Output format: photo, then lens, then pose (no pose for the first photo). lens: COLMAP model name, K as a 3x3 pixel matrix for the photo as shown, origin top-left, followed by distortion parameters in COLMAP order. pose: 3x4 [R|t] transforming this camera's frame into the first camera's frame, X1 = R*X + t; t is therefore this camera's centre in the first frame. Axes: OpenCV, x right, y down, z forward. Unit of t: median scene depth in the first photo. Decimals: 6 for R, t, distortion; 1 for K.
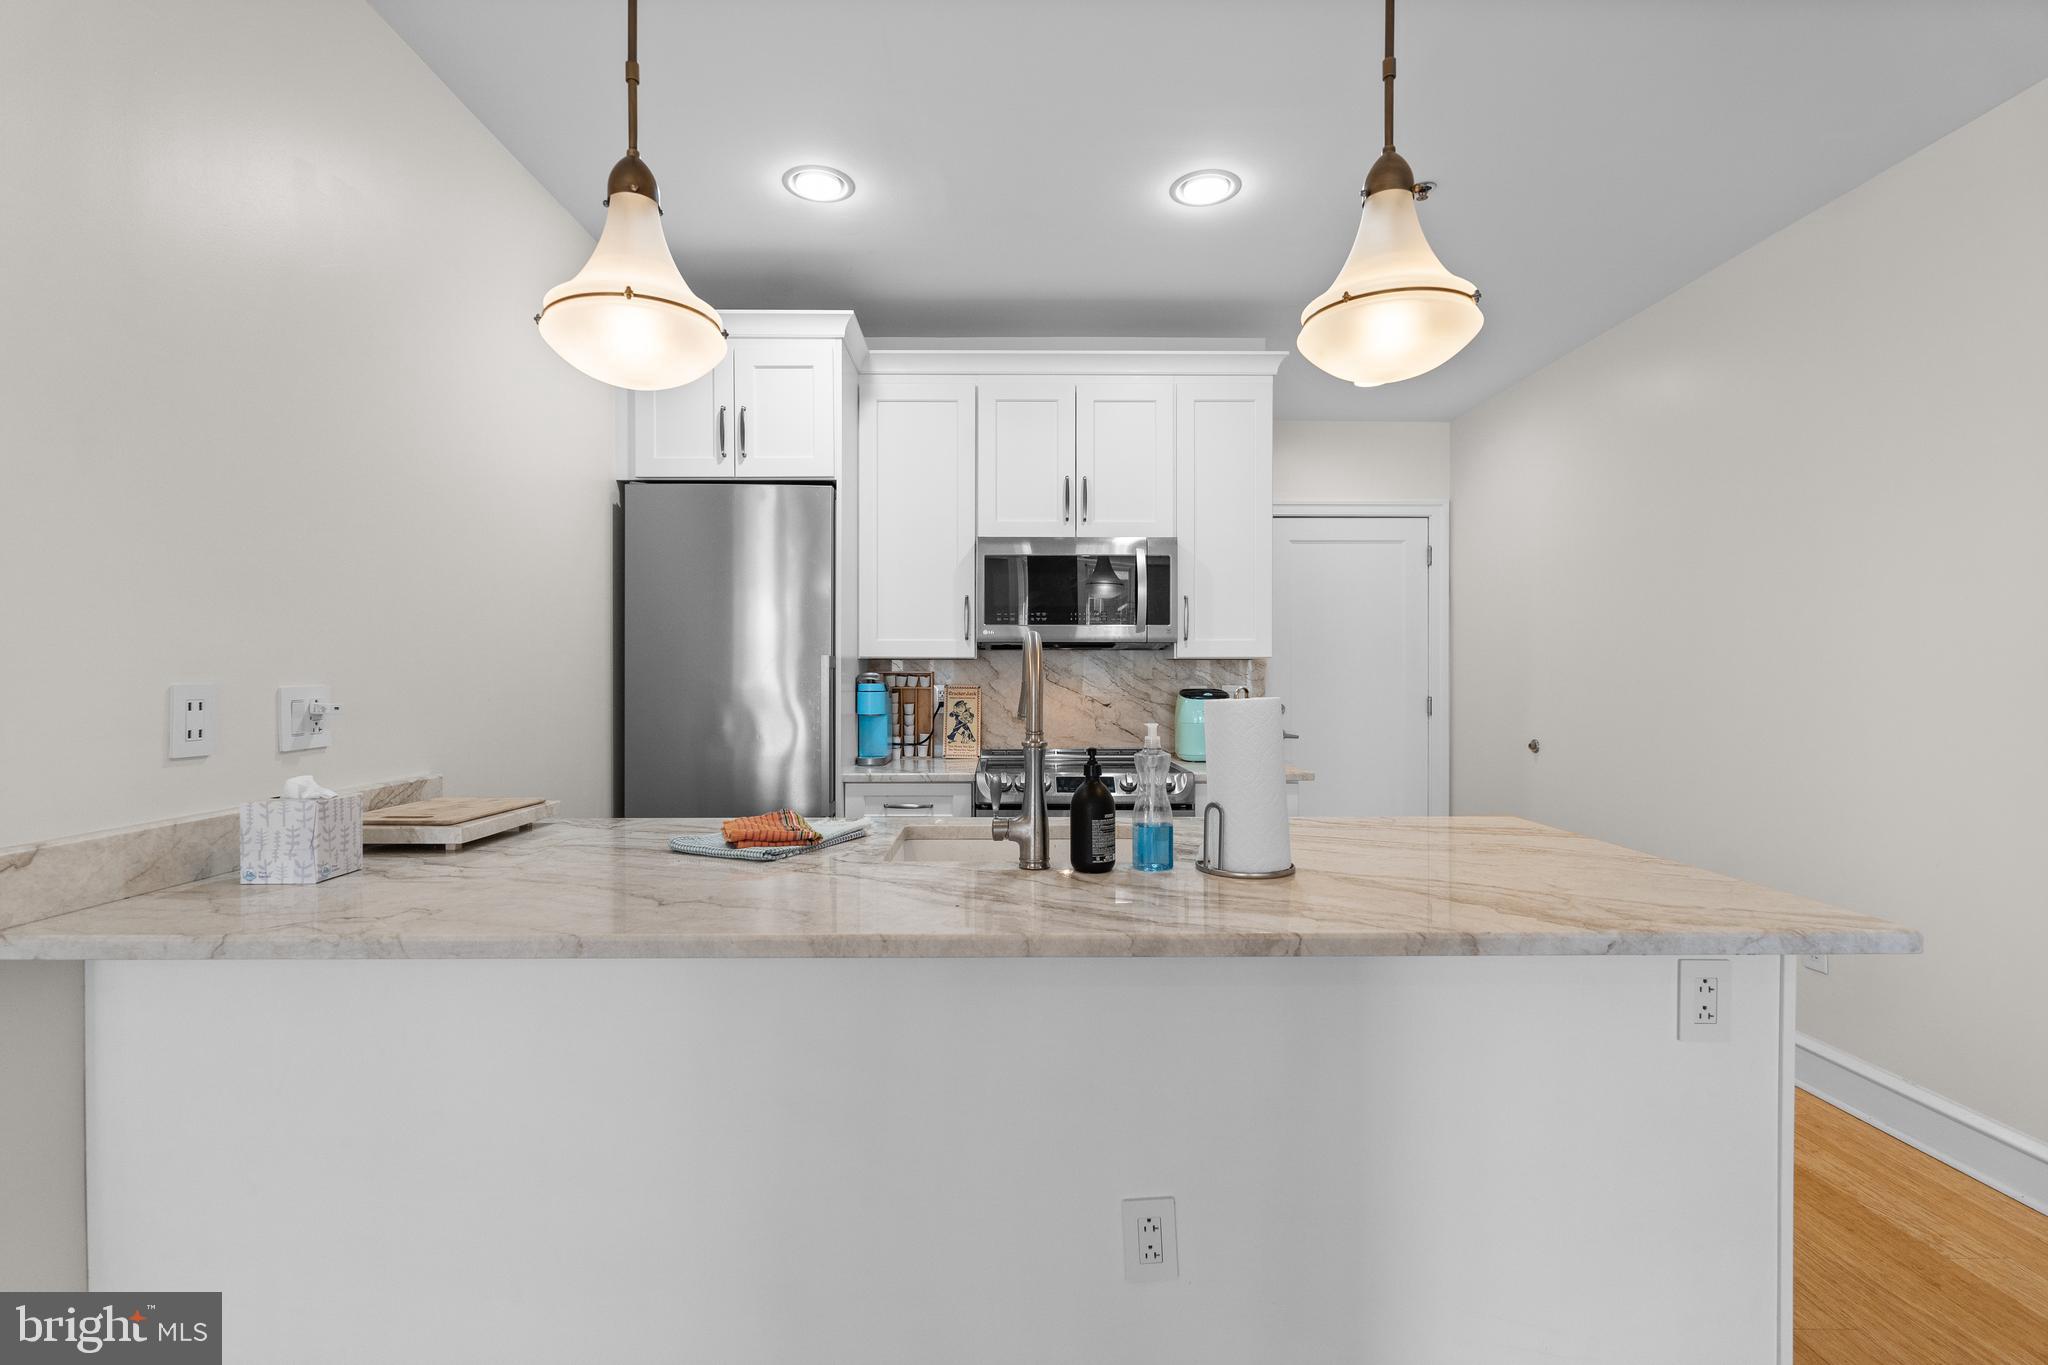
lens RADIAL K [[926.3, 0, 1017.5], [0, 926.3, 686.9], [0, 0, 1]] dist [-0.002479, -0.000230]
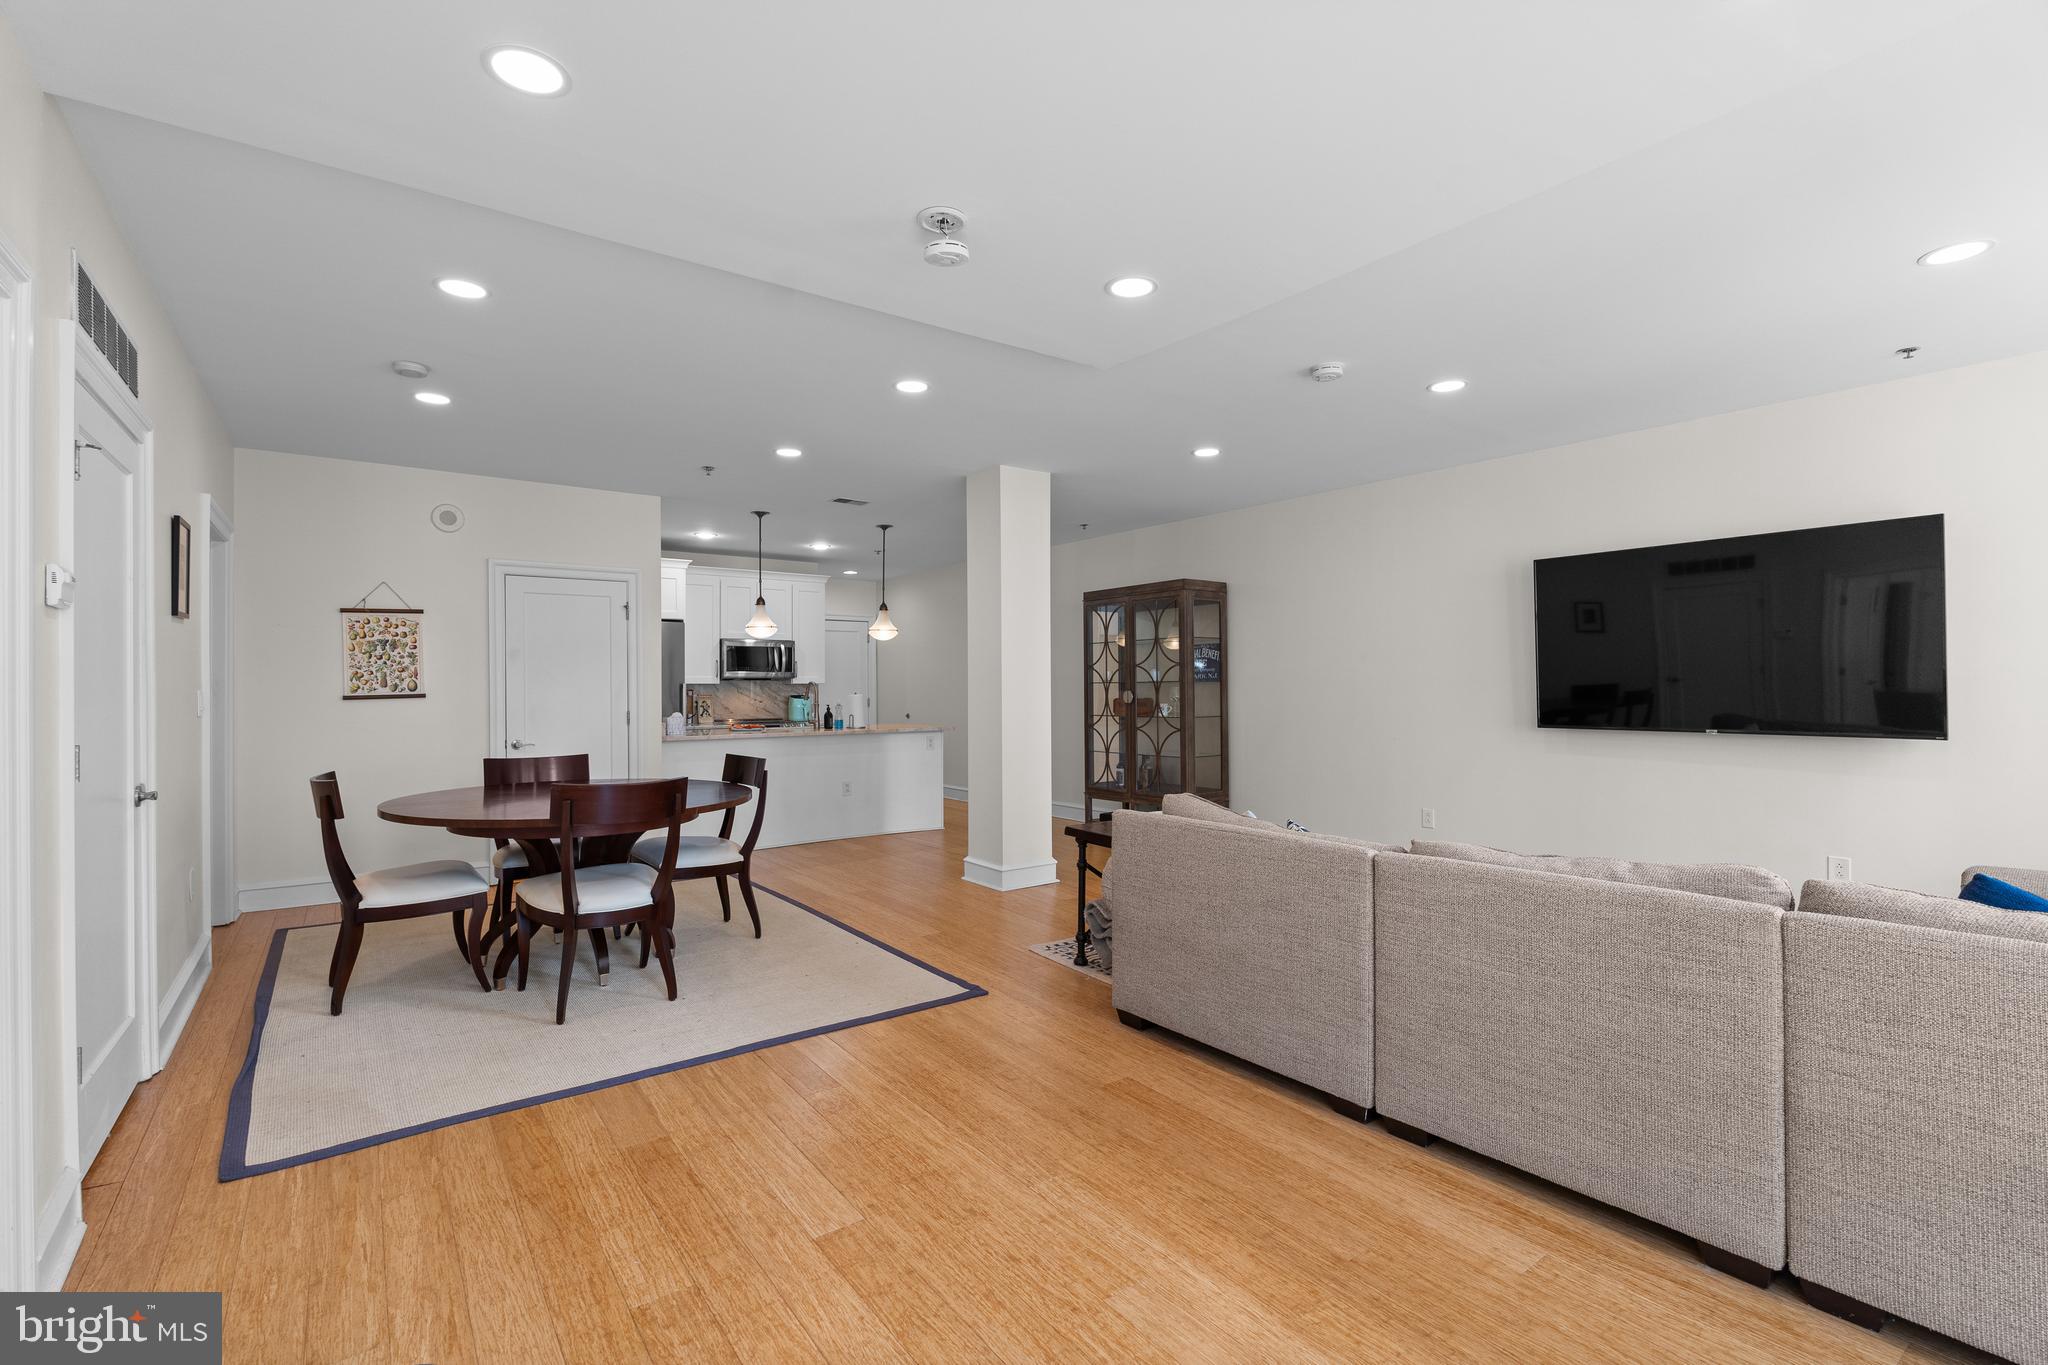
lens RADIAL K [[907.0, 0, 1024.0], [0, 907.0, 682.5], [0, 0, 1]] dist [-0.003422, -0.000206]
pose [[0.809342, -0.000964, 0.587337, -0.879735], [0.015524, 0.999684, -0.019752, 0.030014], [-0.587132, 0.025104, 0.809102, -1.626960]]
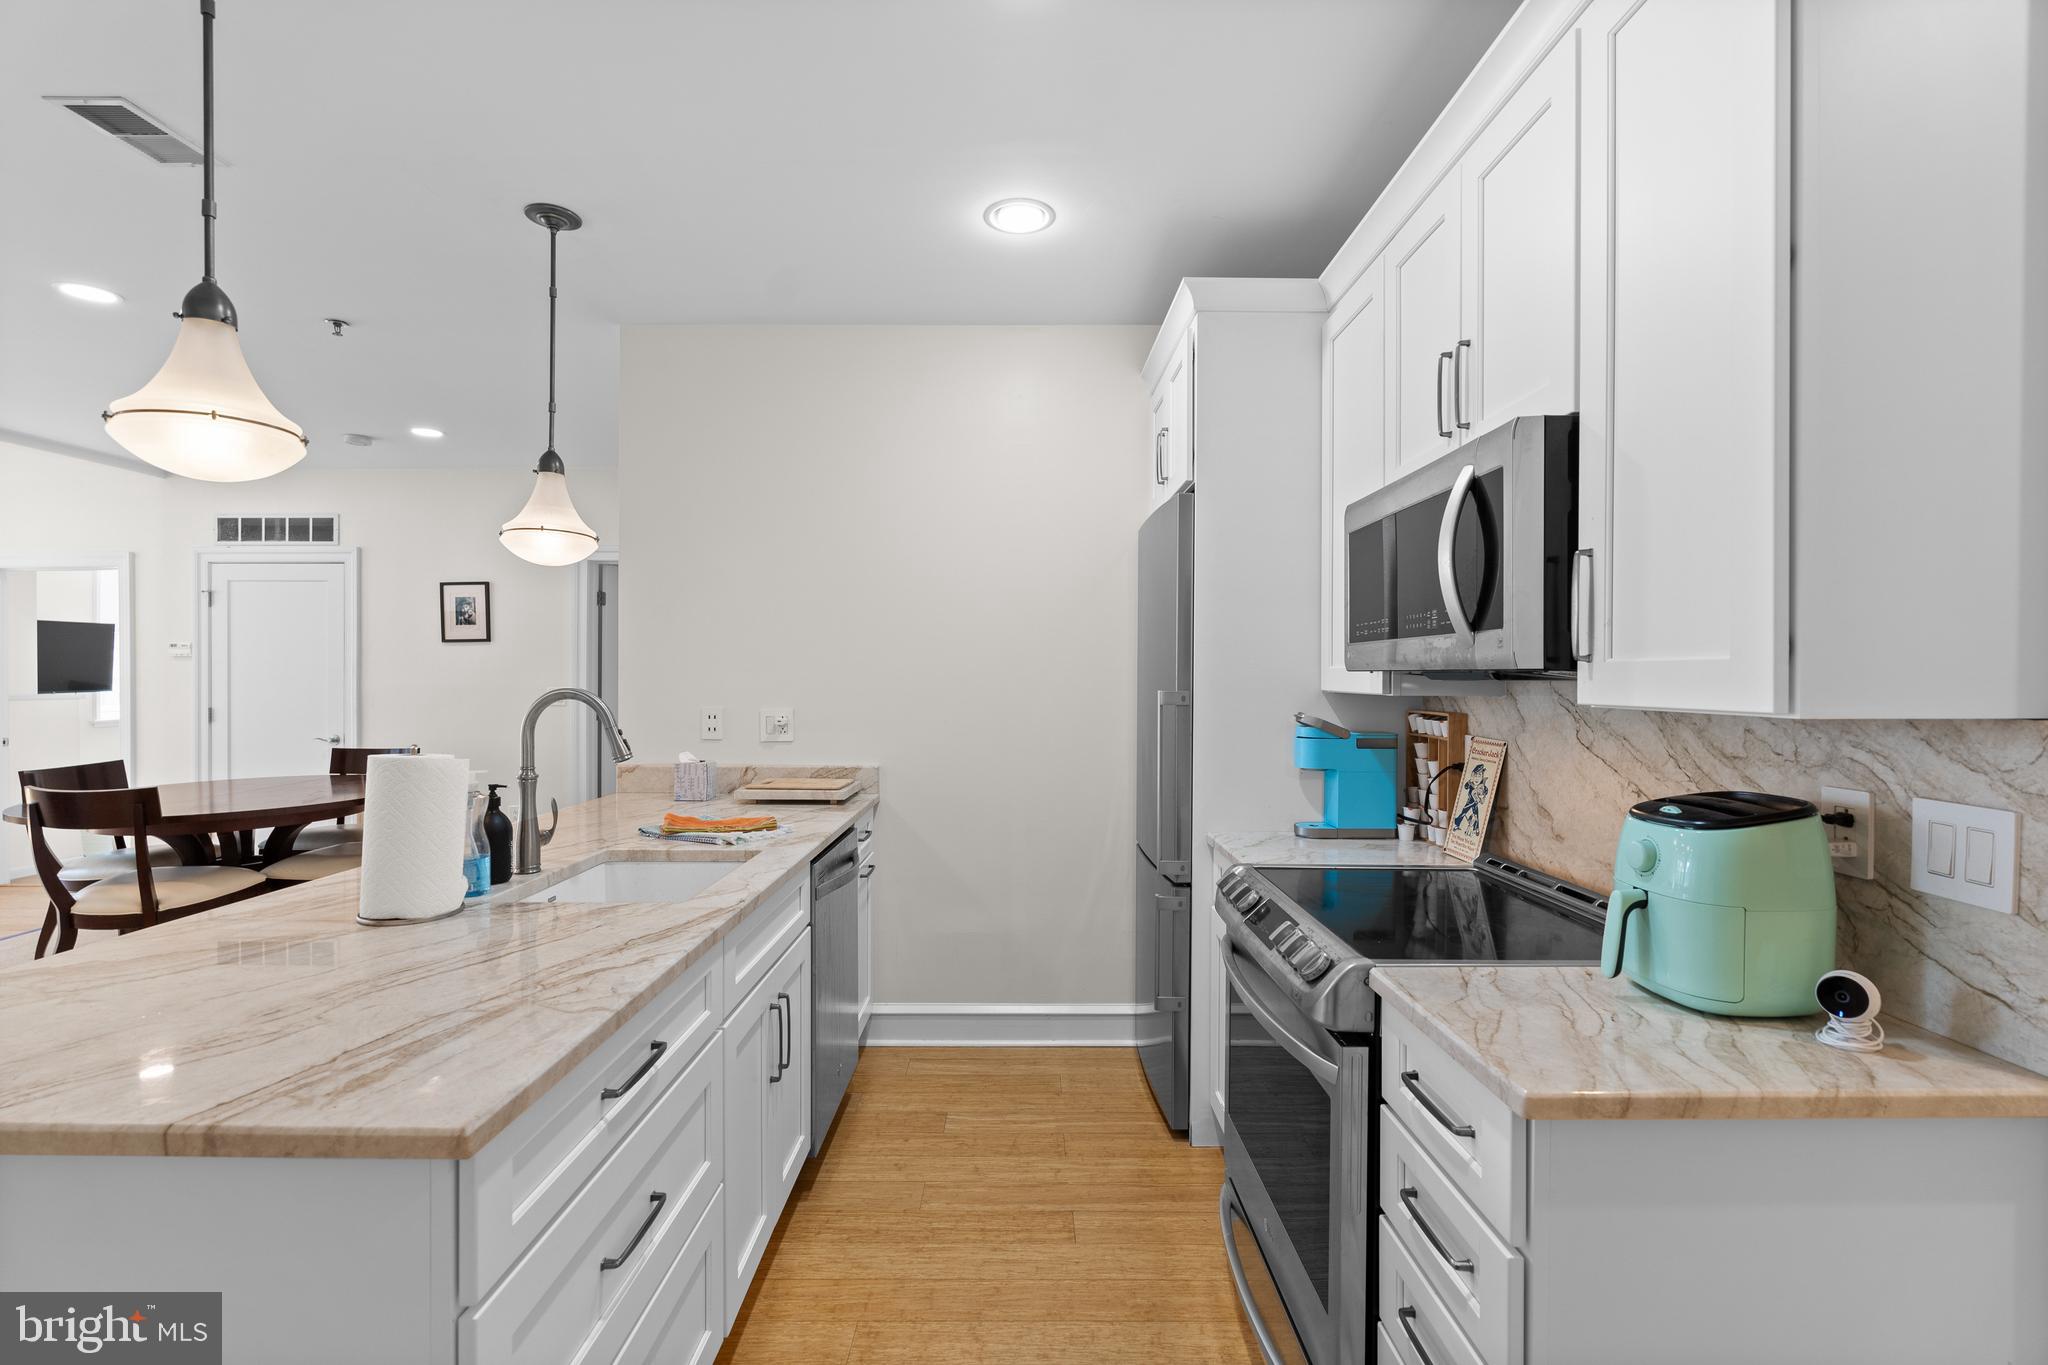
lens RADIAL K [[907.0, 0, 1024.0], [0, 907.0, 682.5], [0, 0, 1]] dist [-0.003422, -0.000206]
pose [[-0.005383, 0.006952, -0.999961, 0.534161], [-0.018113, 0.999811, 0.007049, -0.037514], [0.999821, 0.018150, -0.005256, 0.711912]]
